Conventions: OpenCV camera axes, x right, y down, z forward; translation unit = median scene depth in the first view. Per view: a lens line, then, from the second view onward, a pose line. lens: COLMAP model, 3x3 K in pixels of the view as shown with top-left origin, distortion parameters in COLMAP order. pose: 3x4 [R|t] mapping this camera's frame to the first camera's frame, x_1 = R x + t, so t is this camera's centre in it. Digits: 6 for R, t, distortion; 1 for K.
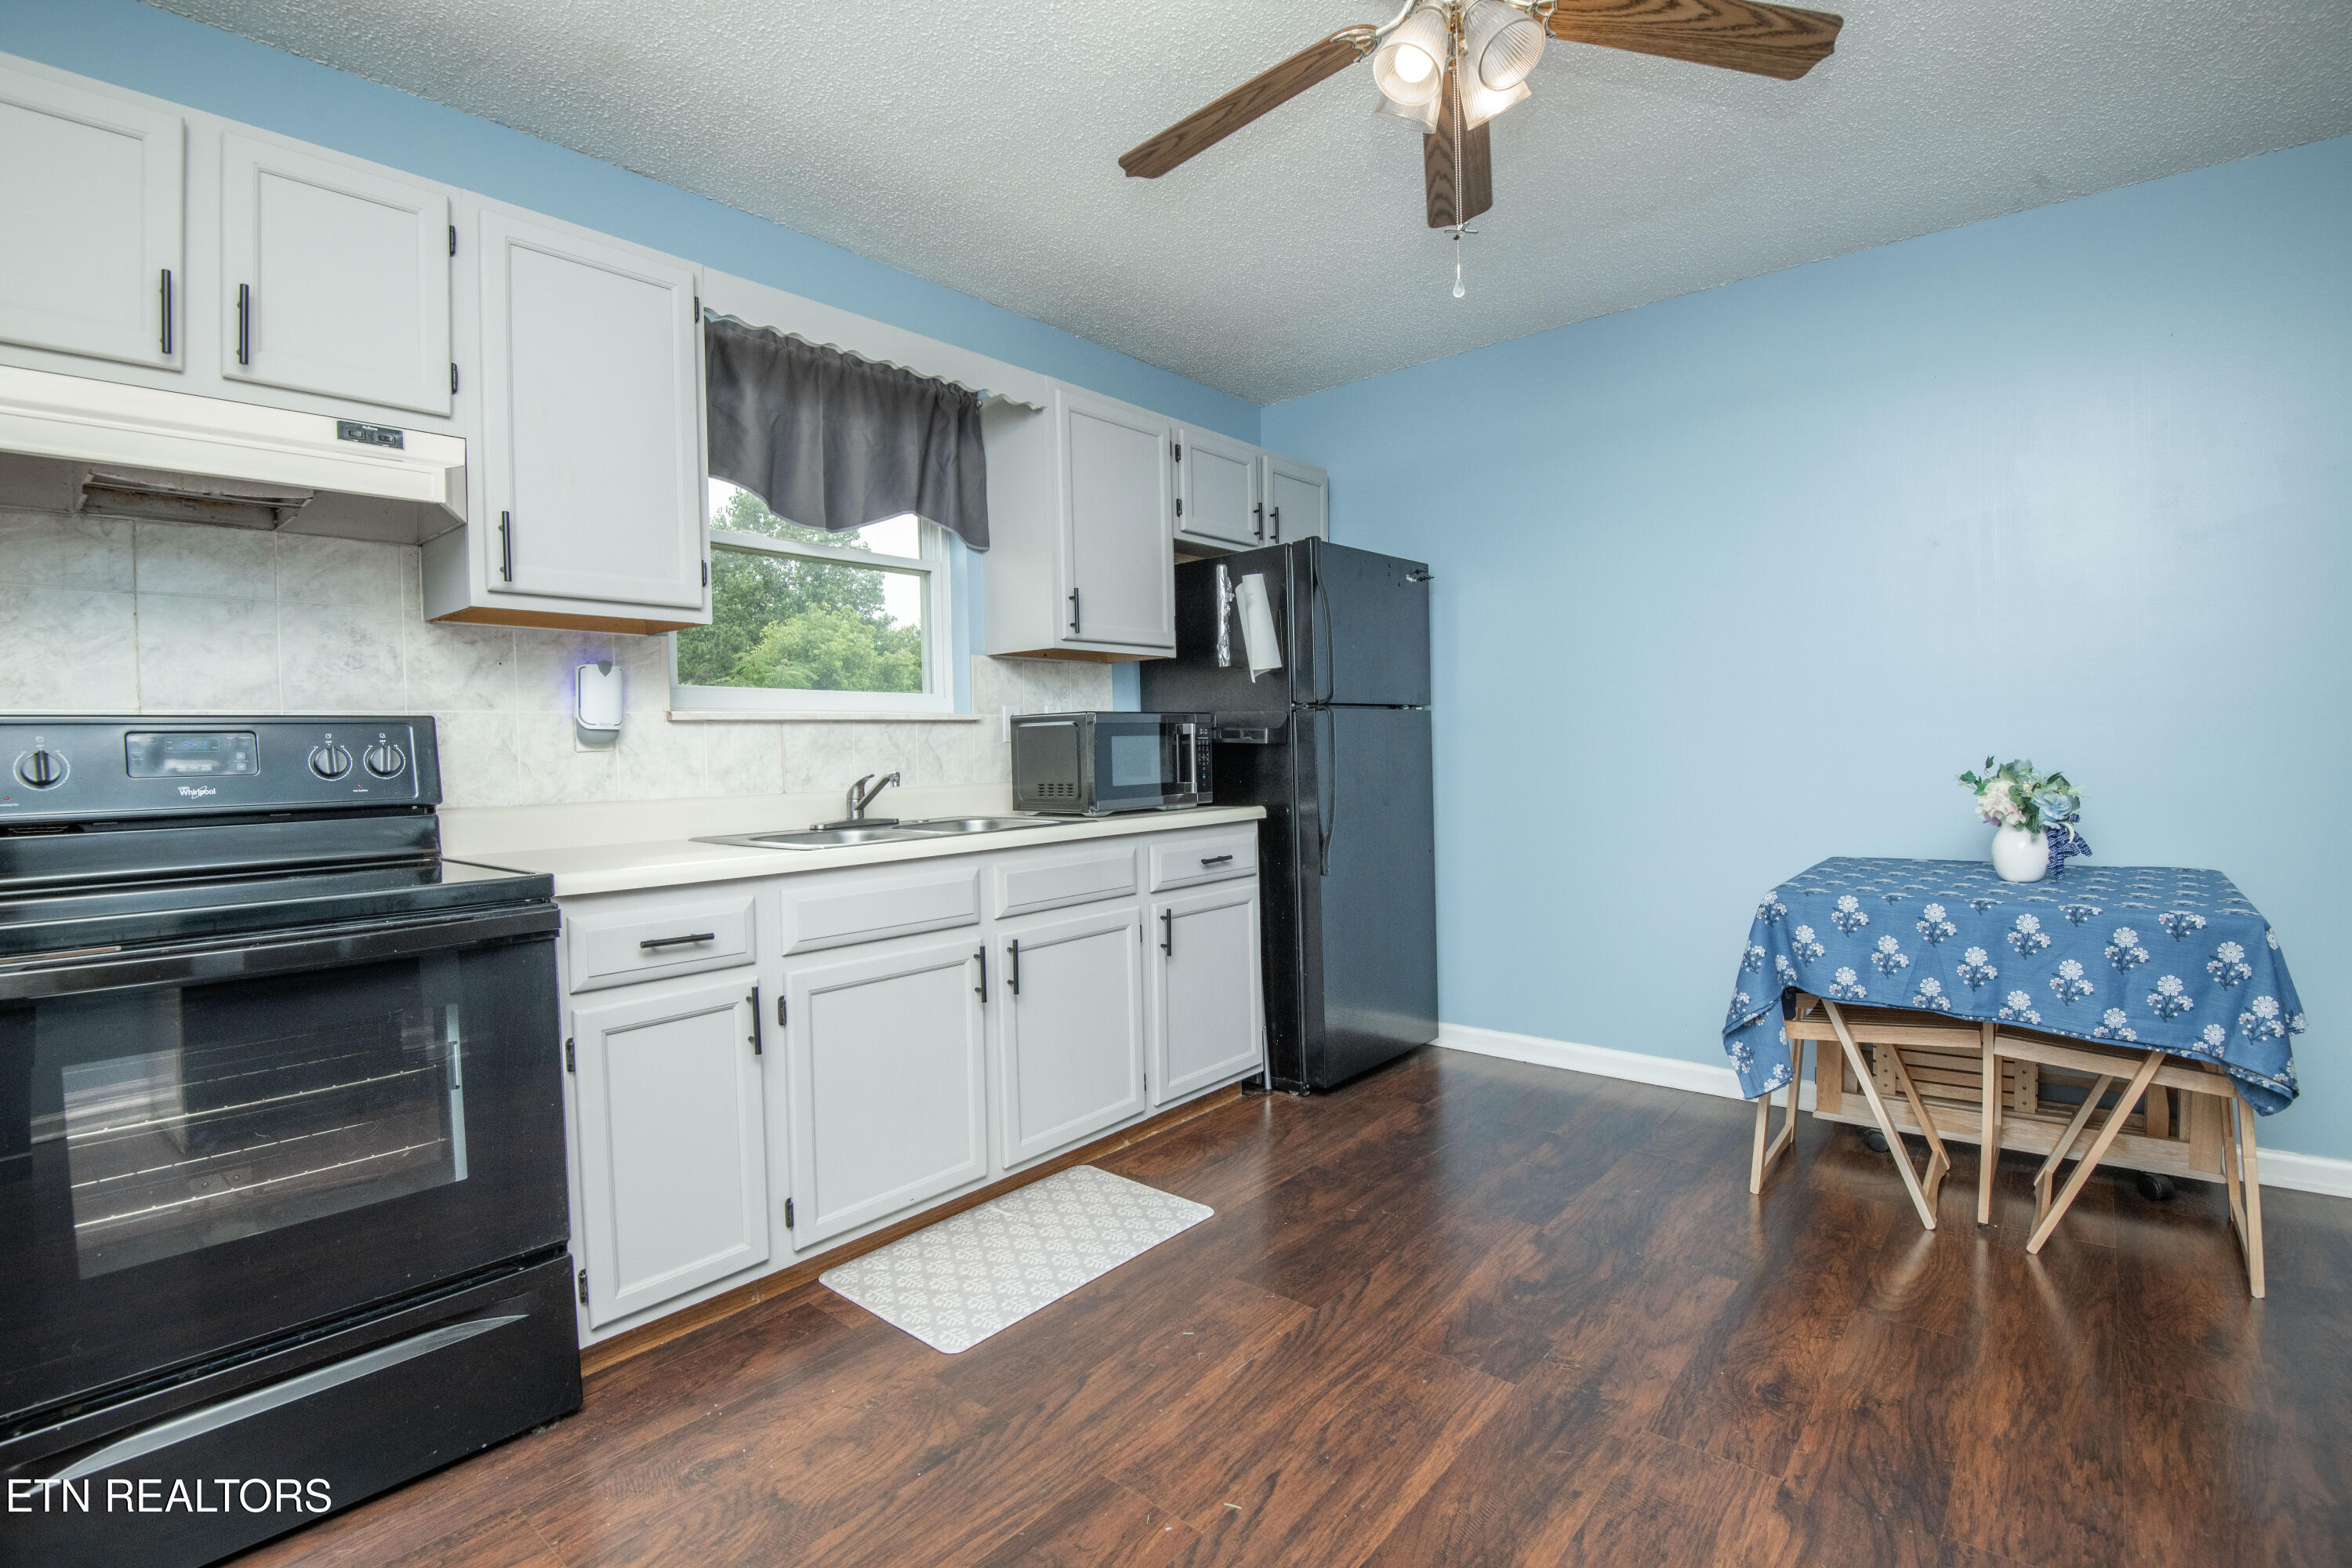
lens RADIAL K [[1082.3, 0, 1172.7], [0, 1082.3, 786.9], [0, 0, 1]] dist [-0.023878, -0.010899]
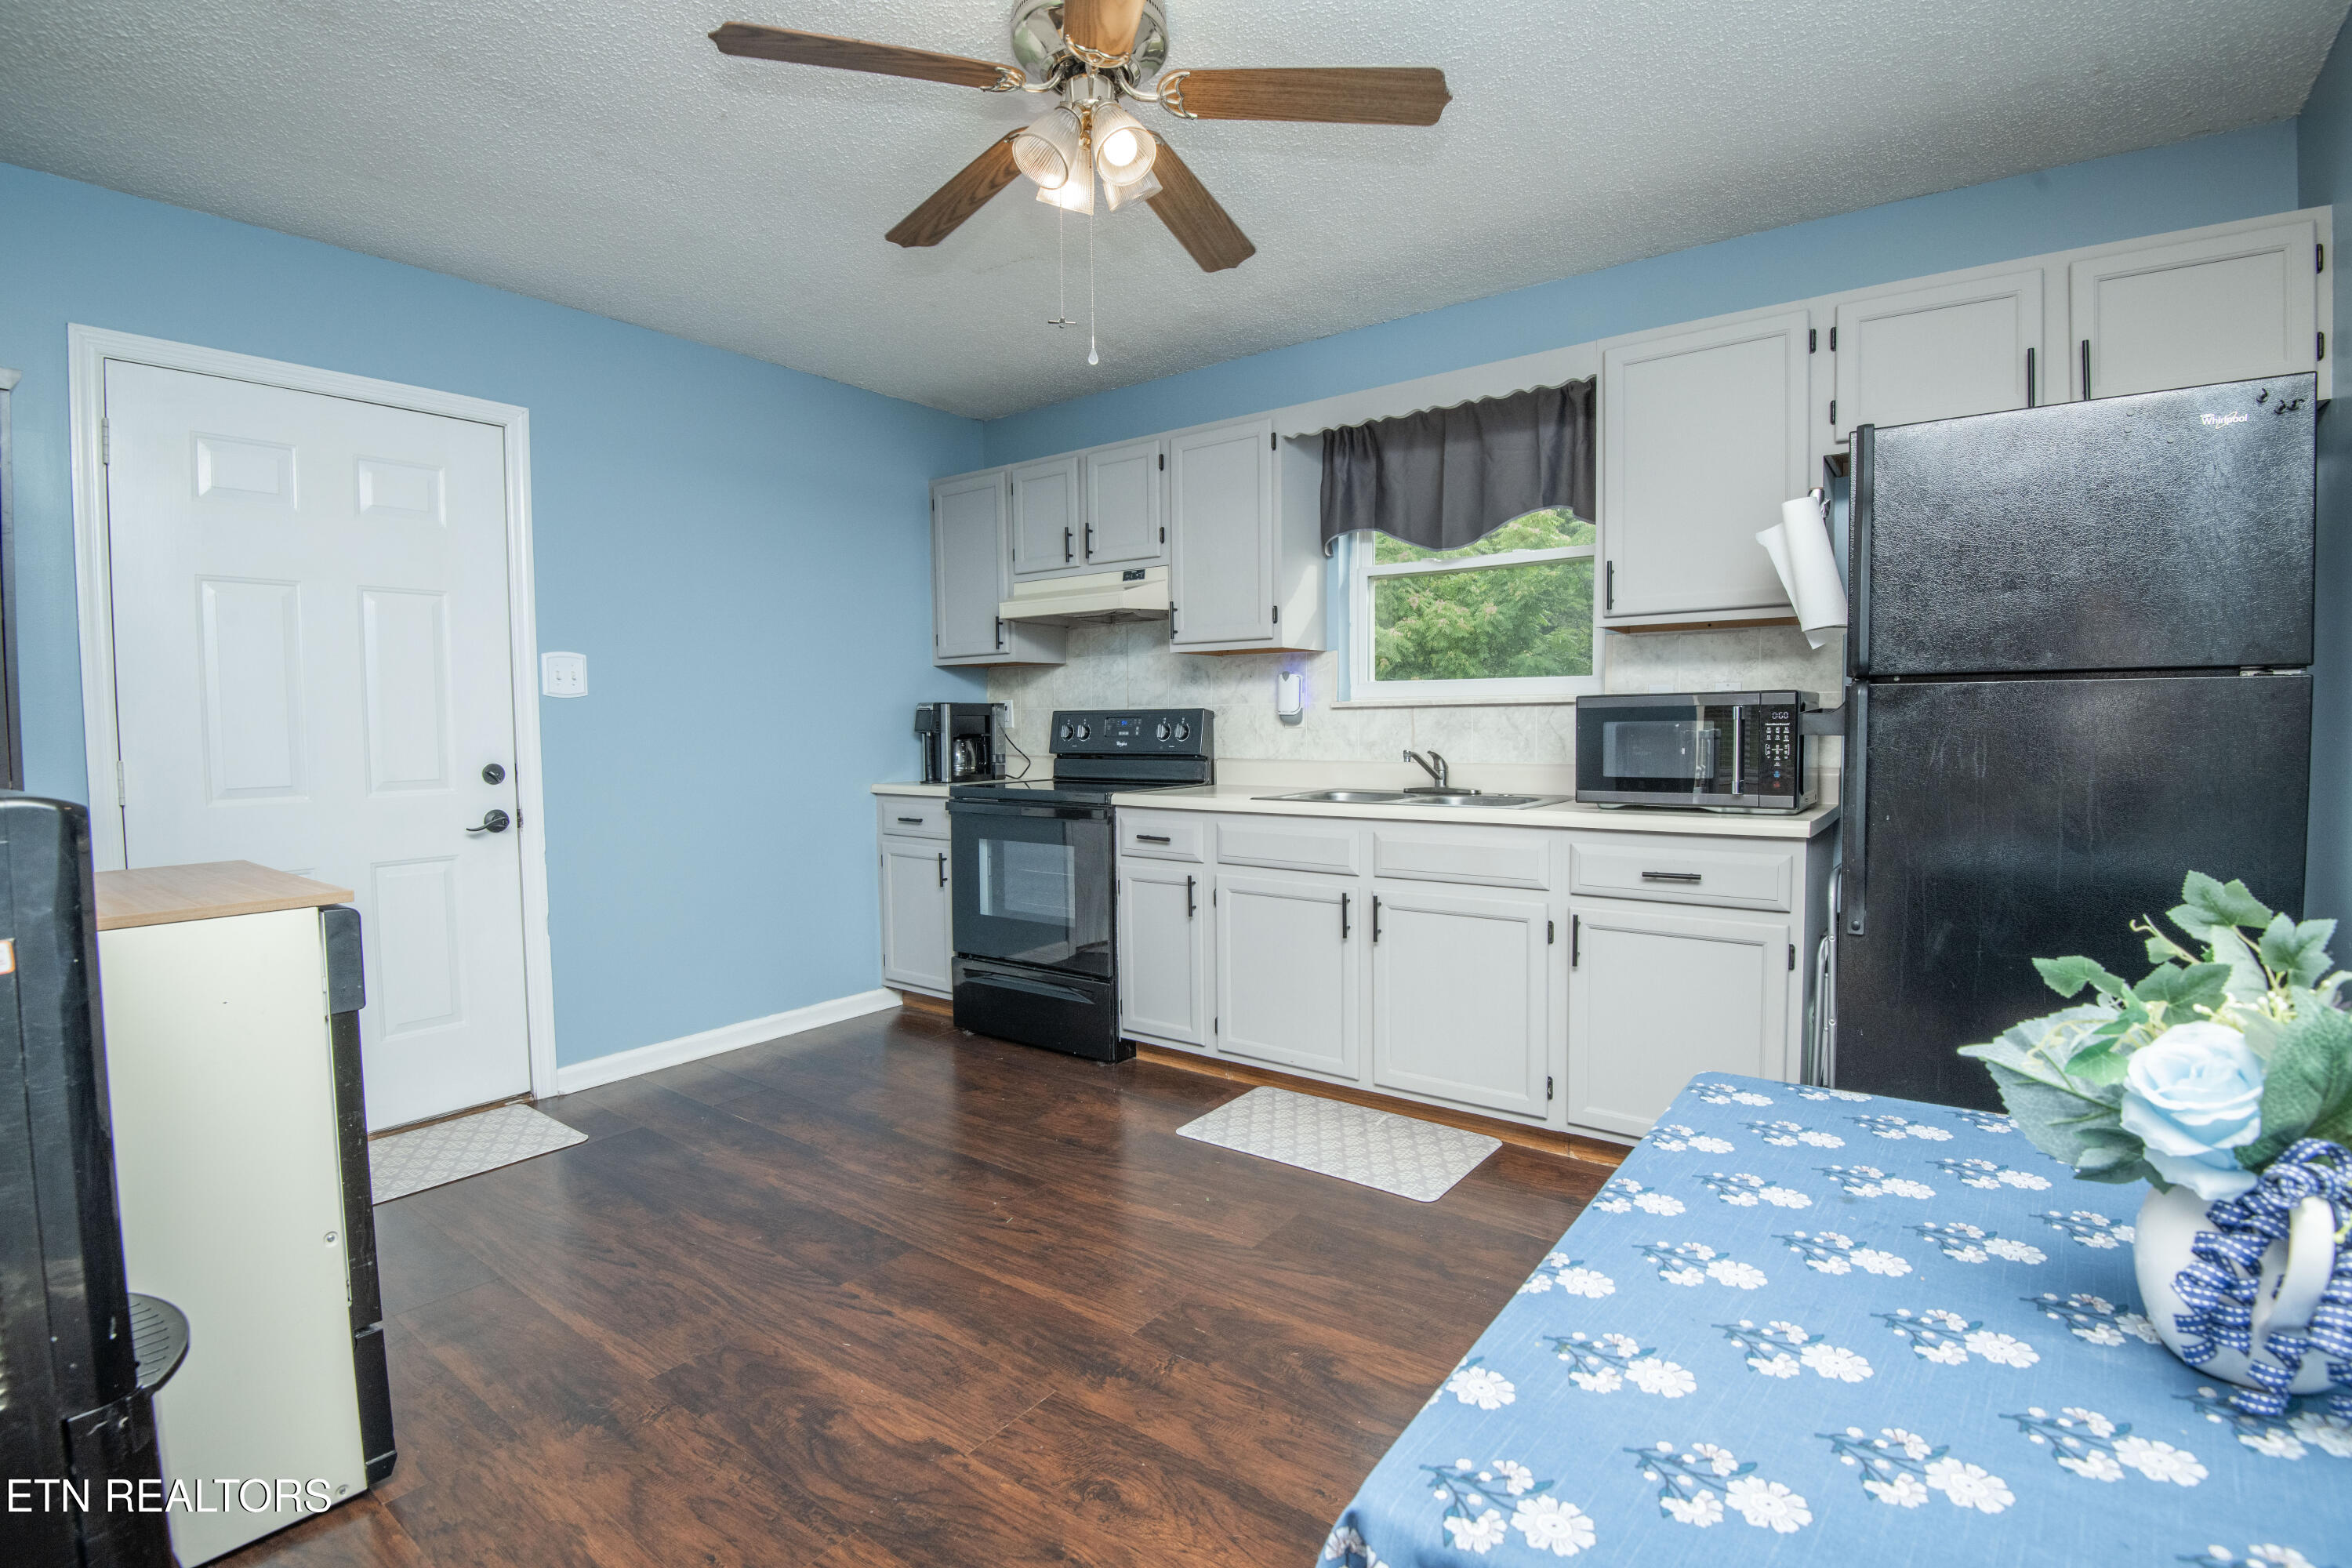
lens RADIAL K [[1082.3, 0, 1193.2], [0, 1082.3, 785.4], [0, 0, 1]] dist [-0.023878, -0.010899]
pose [[0.068588, 0.080416, -0.994399, 1.260592], [-0.026447, 0.996542, 0.078765, -0.084867], [0.997294, 0.020897, 0.070478, 0.888749]]
